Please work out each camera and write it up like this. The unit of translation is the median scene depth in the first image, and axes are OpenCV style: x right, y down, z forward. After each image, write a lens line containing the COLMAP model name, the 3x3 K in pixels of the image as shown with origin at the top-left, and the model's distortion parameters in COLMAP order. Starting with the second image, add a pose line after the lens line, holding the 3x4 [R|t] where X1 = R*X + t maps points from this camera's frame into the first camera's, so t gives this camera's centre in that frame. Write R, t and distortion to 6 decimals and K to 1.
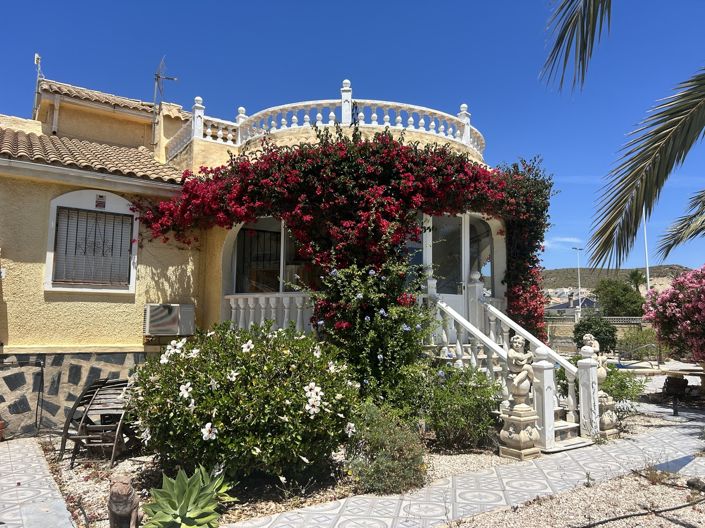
lens RADIAL K [[535.7, 0, 352.9], [0, 535.7, 264.7], [0, 0, 1]] dist [0.013711, 0.001475]
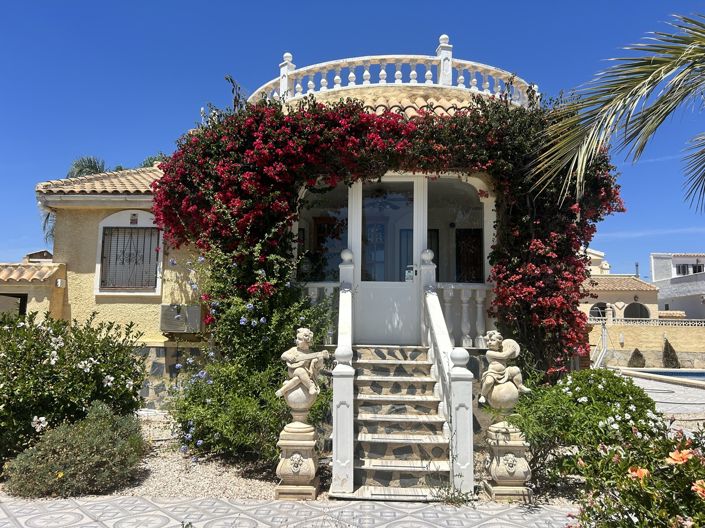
lens RADIAL K [[535.7, 0, 352.6], [0, 535.7, 263.9], [0, 0, 1]] dist [0.013711, 0.001475]
pose [[0.789113, -0.072557, -0.609948, 0.635598], [0.059414, 0.997359, -0.041776, 0.060699], [0.611368, -0.003274, 0.791340, 0.357714]]
